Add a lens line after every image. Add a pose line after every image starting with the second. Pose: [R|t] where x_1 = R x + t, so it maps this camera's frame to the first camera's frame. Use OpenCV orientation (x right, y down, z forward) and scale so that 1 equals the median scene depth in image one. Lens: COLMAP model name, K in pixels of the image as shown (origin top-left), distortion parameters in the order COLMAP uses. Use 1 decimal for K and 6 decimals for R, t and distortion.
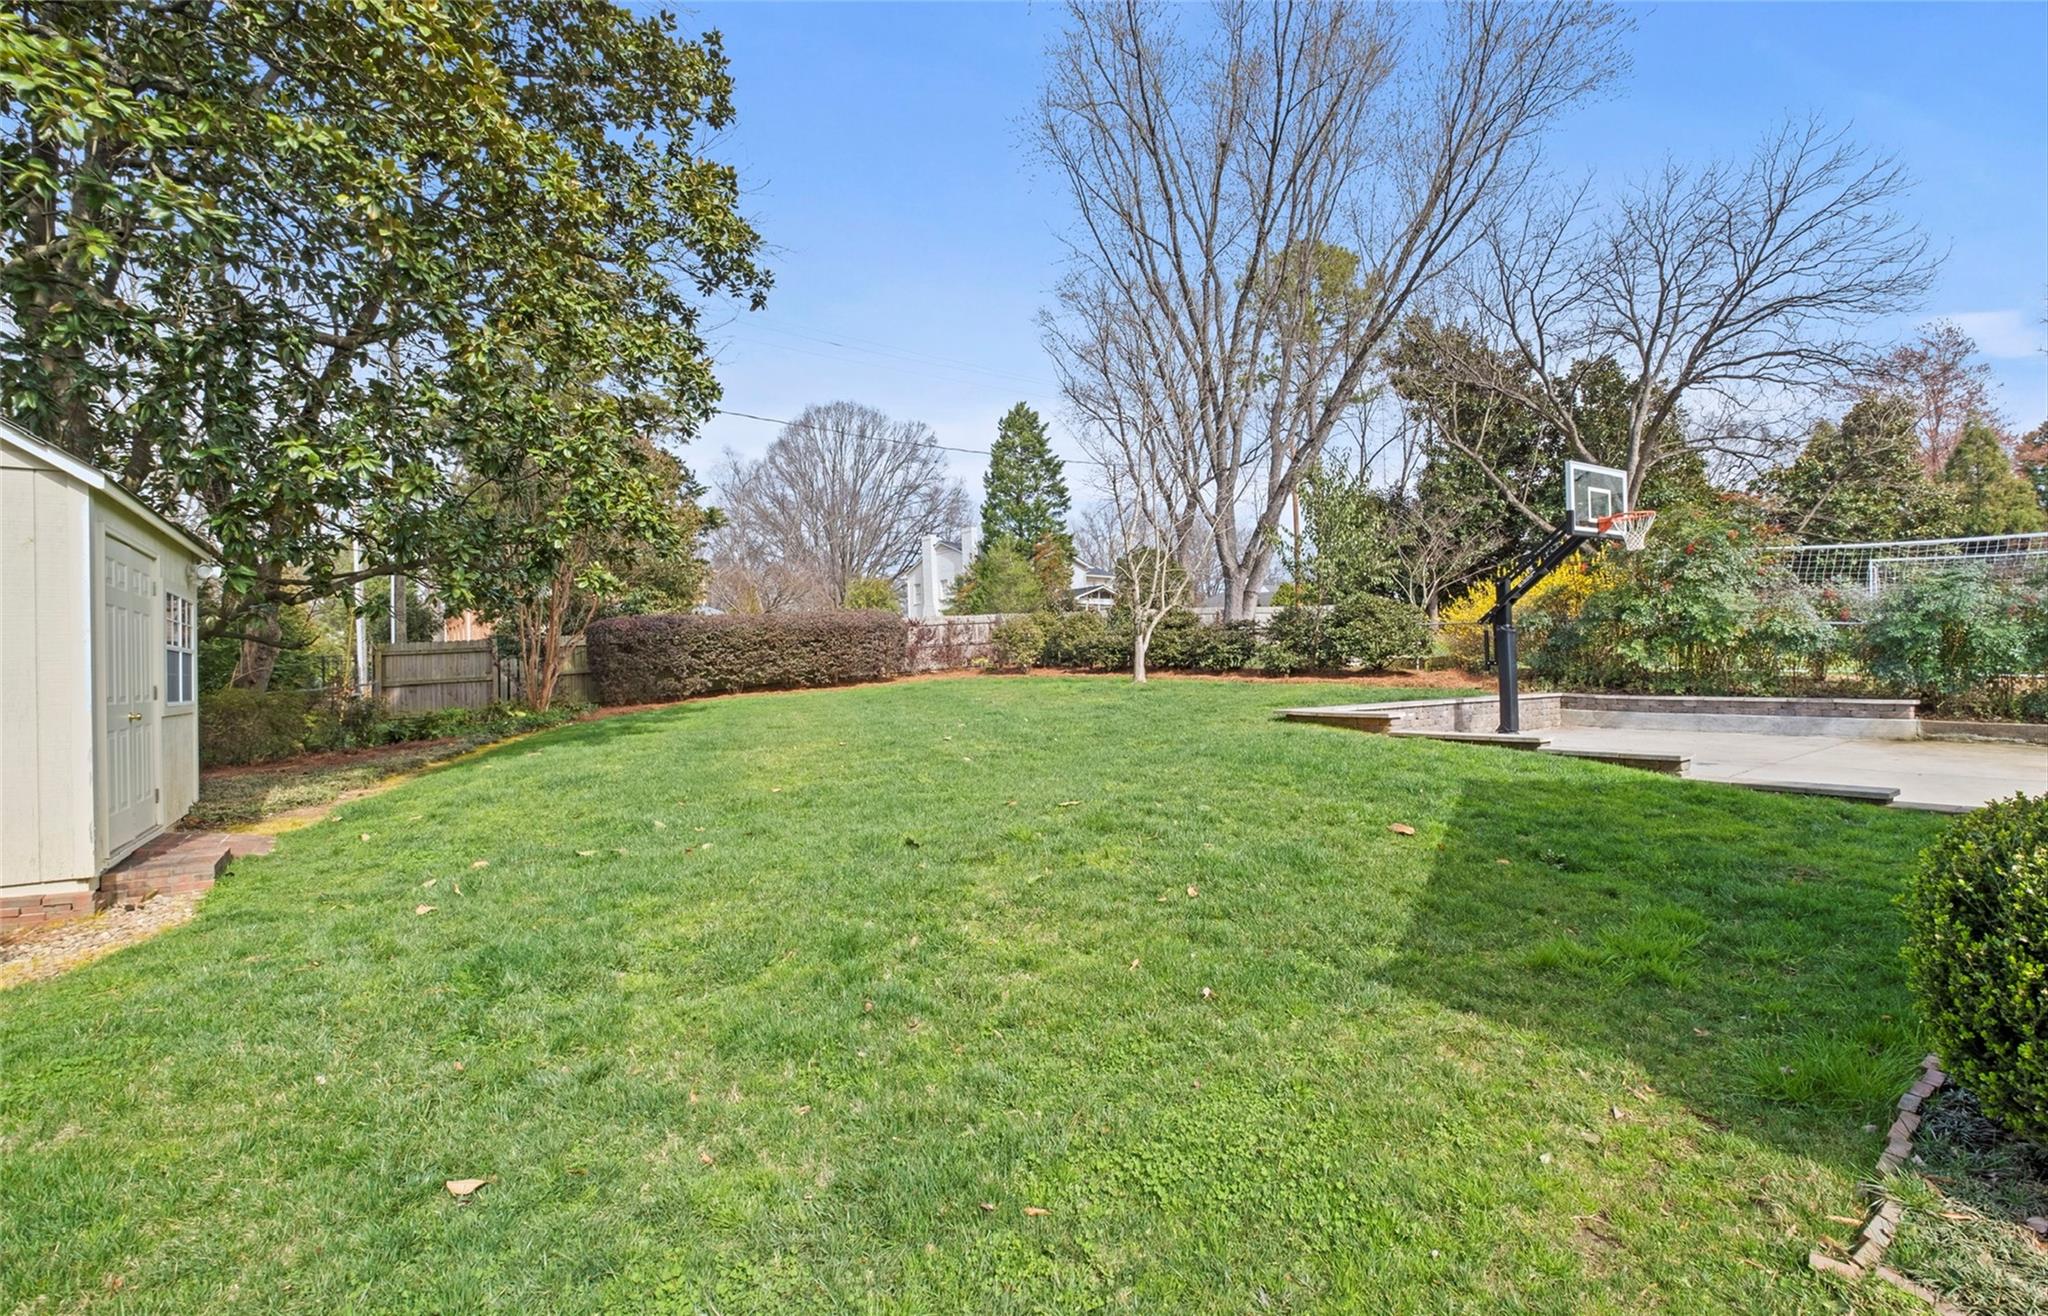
lens RADIAL K [[892.4, 0, 1029.8], [0, 892.4, 664.2], [0, 0, 1]] dist [0.007481, -0.006972]
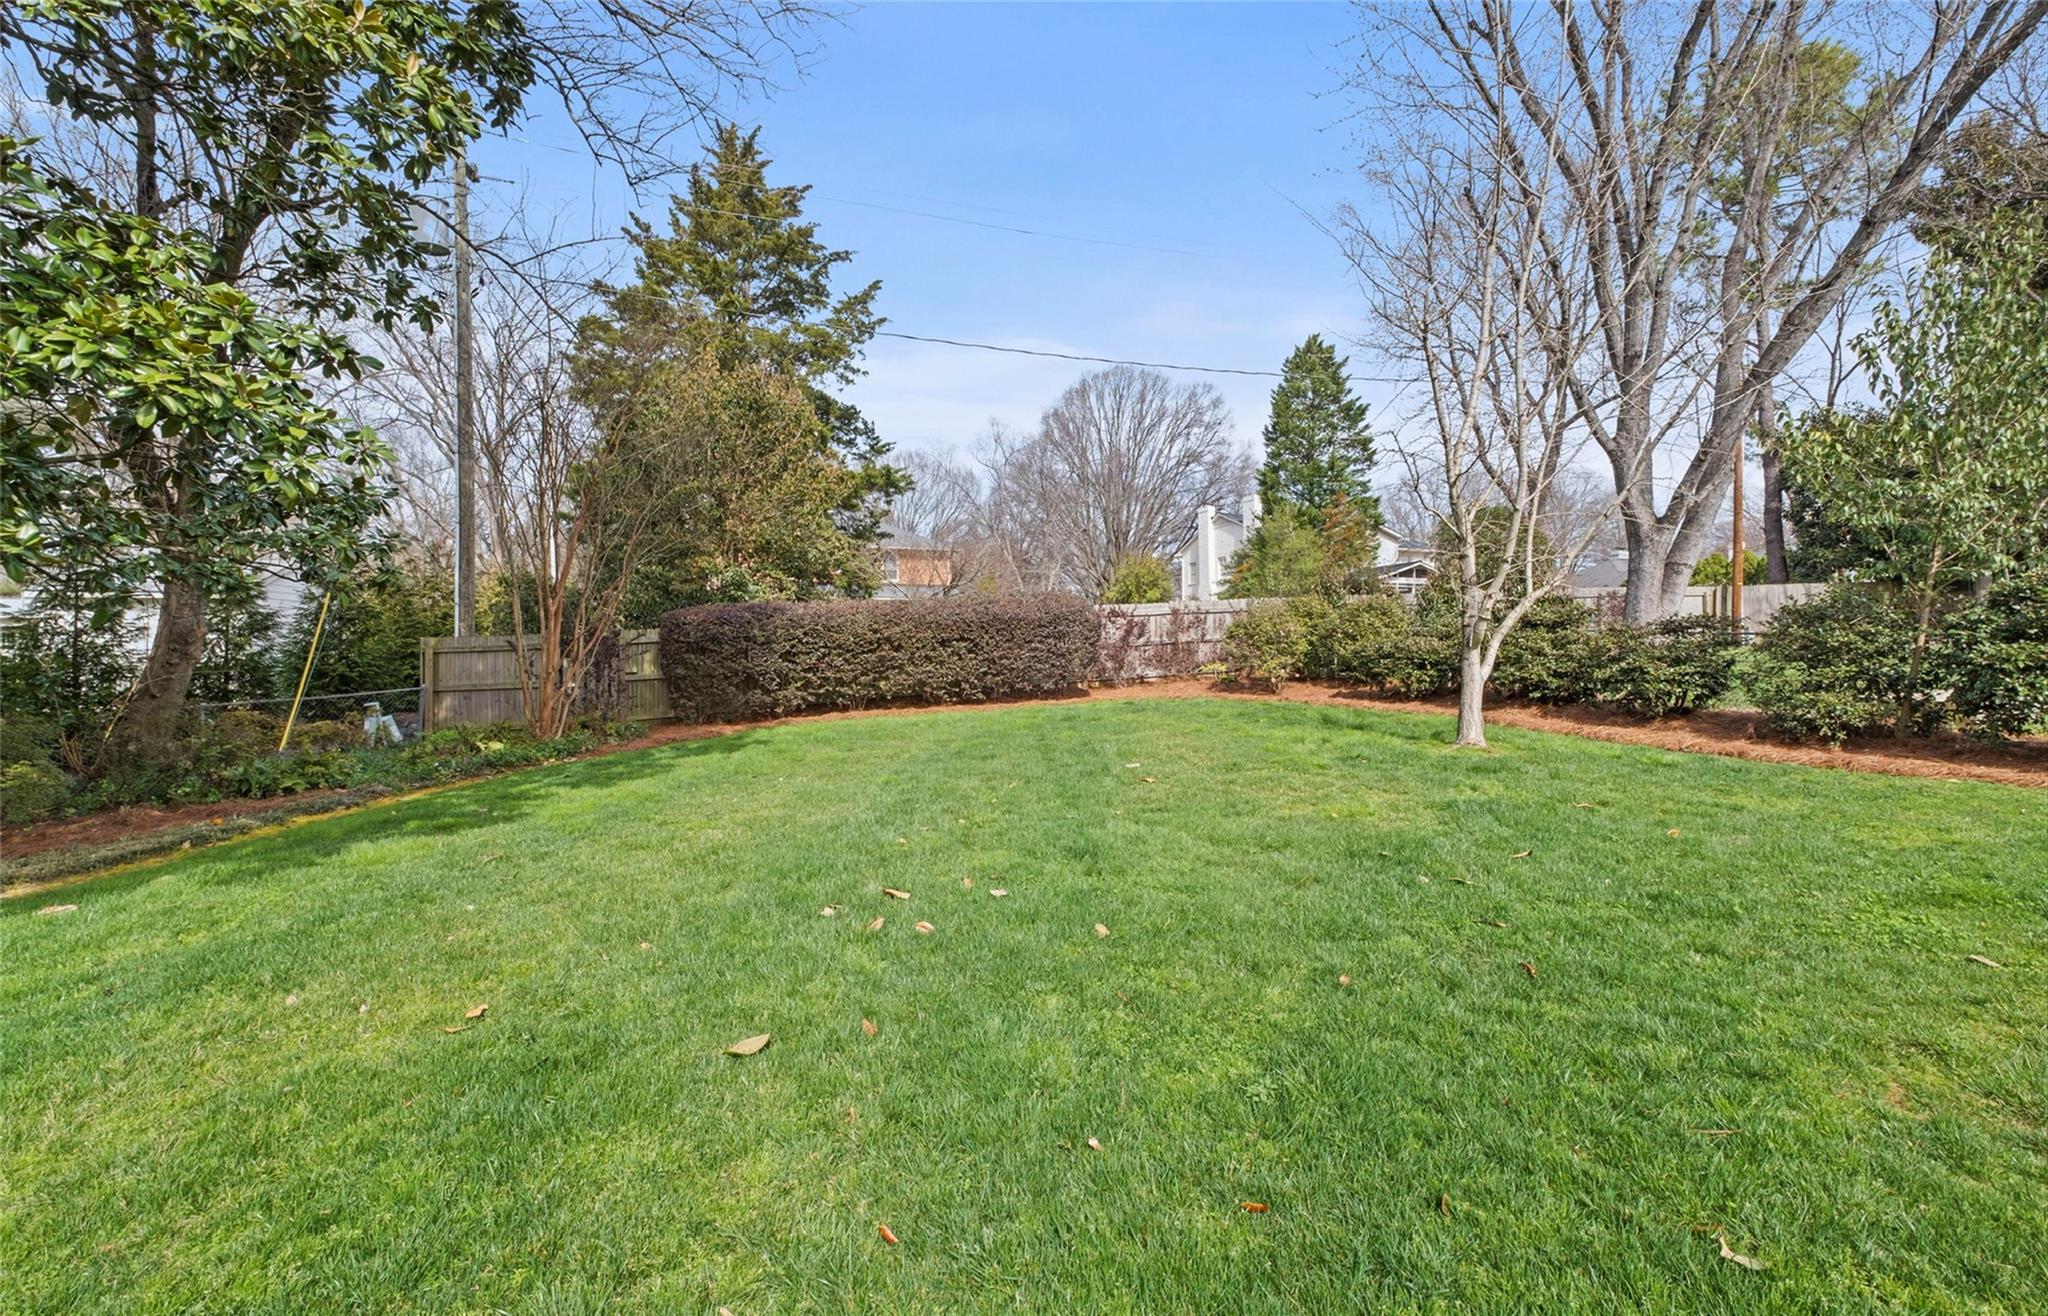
lens RADIAL K [[955.4, 0, 1025.6], [0, 955.4, 646.1], [0, 0, 1]] dist [0.034883, -0.000152]
pose [[0.952566, 0.017069, -0.303853, 0.028161], [-0.018165, 0.999835, -0.000782, -0.016406], [0.303789, 0.006264, 0.952719, 0.238547]]
